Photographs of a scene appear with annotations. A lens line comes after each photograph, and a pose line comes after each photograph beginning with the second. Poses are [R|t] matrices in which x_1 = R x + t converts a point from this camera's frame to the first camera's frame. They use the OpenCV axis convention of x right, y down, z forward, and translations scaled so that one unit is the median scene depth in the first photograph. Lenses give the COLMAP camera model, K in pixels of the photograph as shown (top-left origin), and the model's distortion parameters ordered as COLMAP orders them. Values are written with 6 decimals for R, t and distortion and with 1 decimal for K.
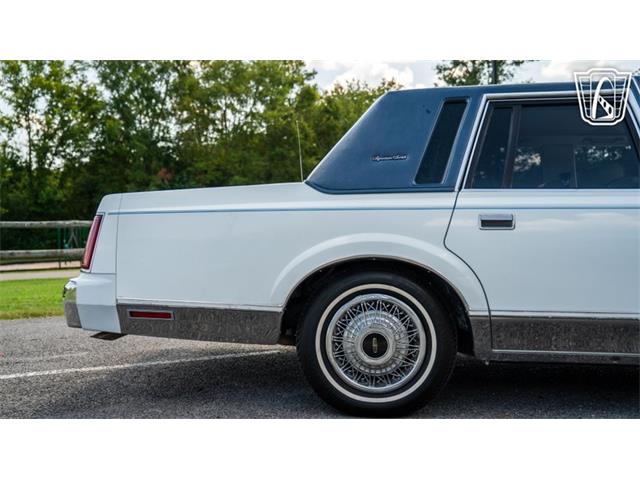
lens RADIAL K [[633.5, 0, 320.0], [0, 633.5, 240.0], [0, 0, 1]] dist [-0.071627, 0.205738]
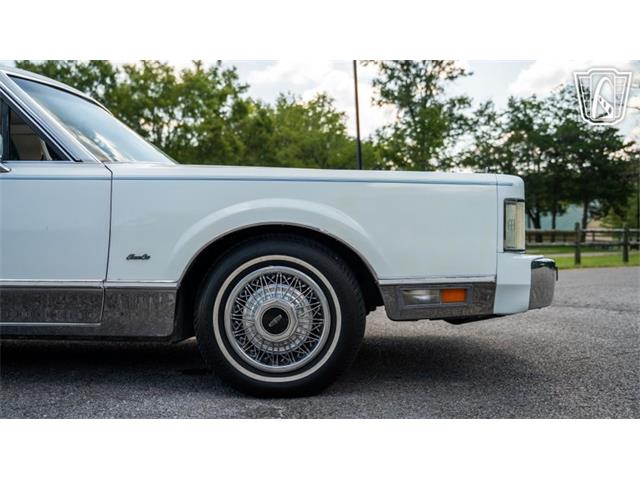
lens RADIAL K [[633.5, 0, 320.0], [0, 633.5, 240.0], [0, 0, 1]] dist [-0.071627, 0.205738]
pose [[0.999218, -0.003588, 0.039371, 0.072596], [0.004488, 0.999730, -0.022795, 0.004174], [-0.039279, 0.022954, 0.998965, -0.003659]]
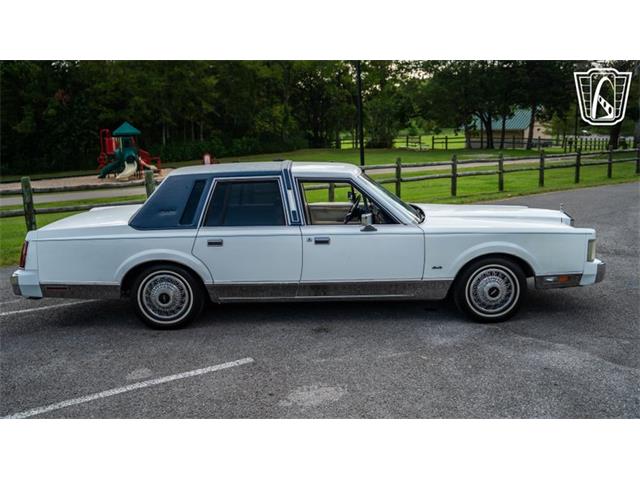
lens RADIAL K [[633.5, 0, 320.0], [0, 633.5, 240.0], [0, 0, 1]] dist [-0.071627, 0.205738]
pose [[0.990714, -0.036399, 0.131000, 0.019731], [0.016389, 0.988444, 0.150700, -0.020463], [-0.134972, -0.147154, 0.979861, -0.068709]]
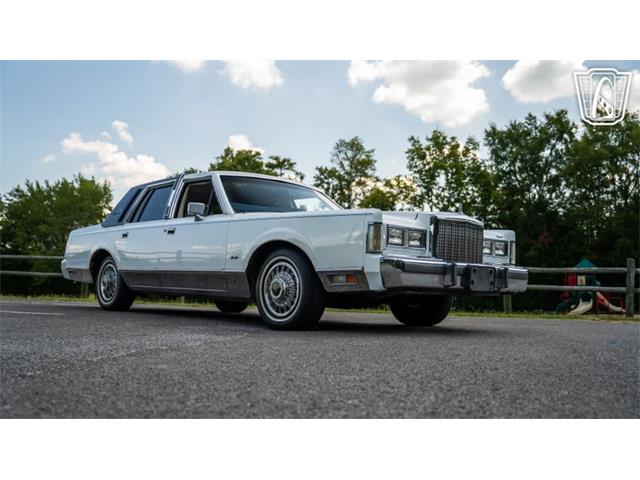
lens RADIAL K [[633.5, 0, 320.0], [0, 633.5, 240.0], [0, 0, 1]] dist [-0.071627, 0.205738]
pose [[0.756592, -0.025667, -0.653383, 0.145642], [-0.045424, 0.994752, -0.091676, 0.010953], [0.652308, 0.099041, 0.751456, -0.025285]]
